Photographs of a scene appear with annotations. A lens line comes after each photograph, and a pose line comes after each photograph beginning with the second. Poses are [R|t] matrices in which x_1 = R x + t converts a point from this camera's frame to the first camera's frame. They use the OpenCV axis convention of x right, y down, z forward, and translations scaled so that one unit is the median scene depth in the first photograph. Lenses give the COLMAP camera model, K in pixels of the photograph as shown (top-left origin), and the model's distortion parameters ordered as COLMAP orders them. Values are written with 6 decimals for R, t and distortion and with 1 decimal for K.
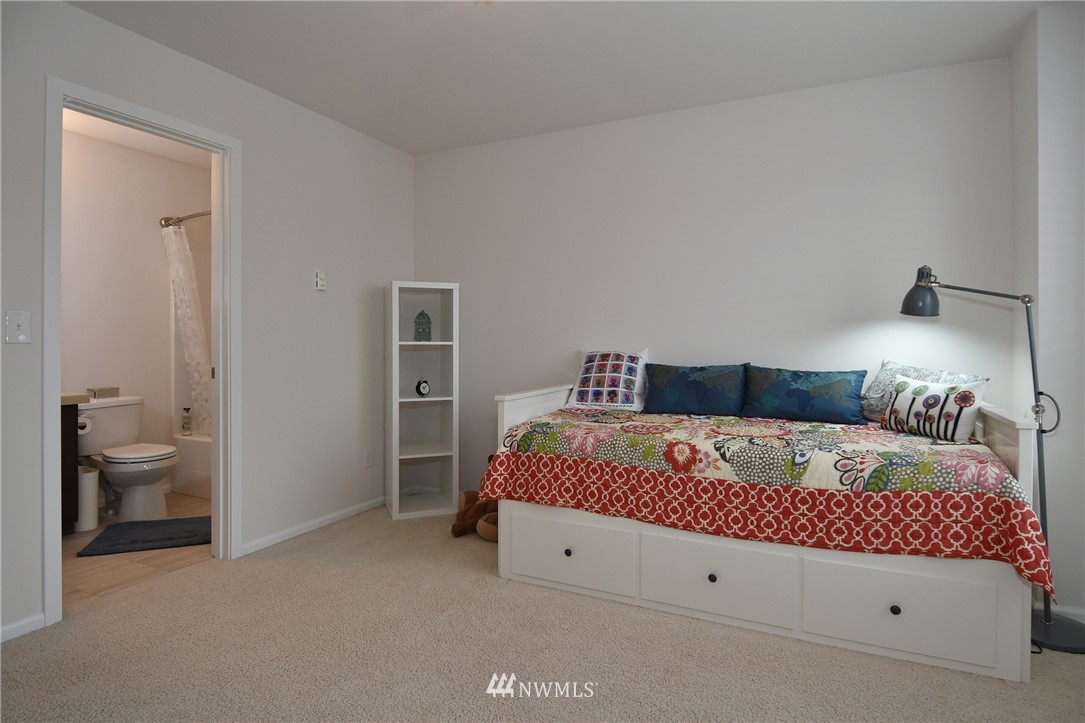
lens RADIAL K [[585.3, 0, 548.9], [0, 585.3, 351.0], [0, 0, 1]] dist [-0.019123, -0.001682]
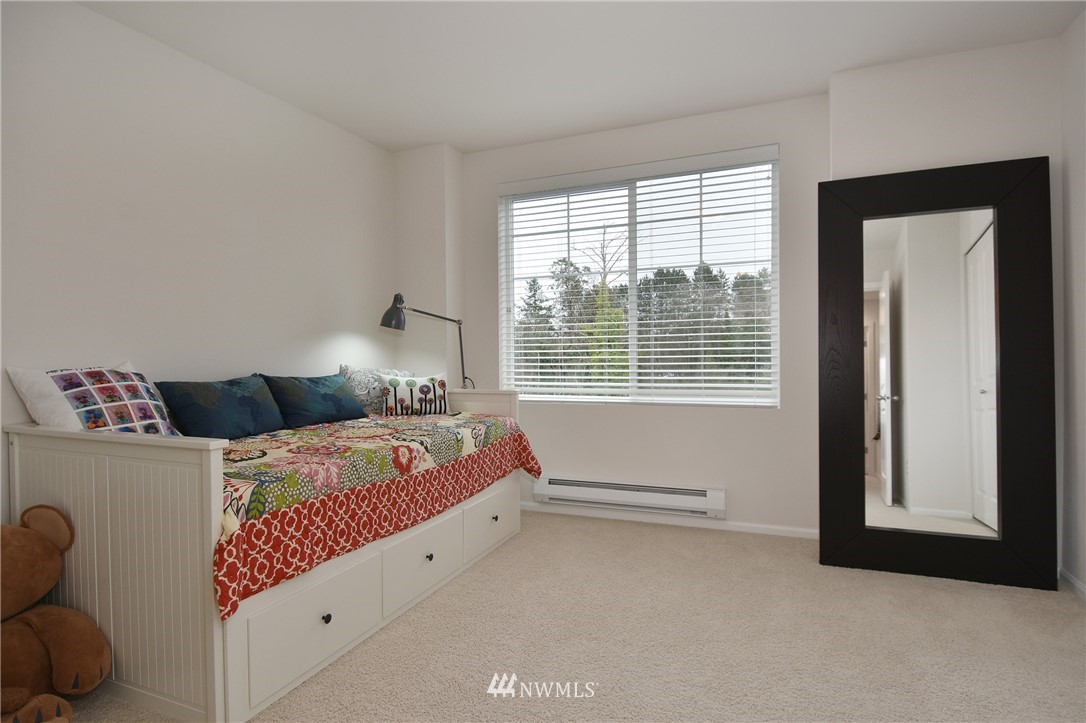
lens RADIAL K [[585.8, 0, 548.8], [0, 585.8, 363.0], [0, 0, 1]] dist [-0.019123, -0.001682]
pose [[-0.086044, -0.027679, 0.995907, -0.823738], [0.027140, 0.999178, 0.030115, -0.014446], [-0.995922, 0.029620, -0.085222, 0.822849]]
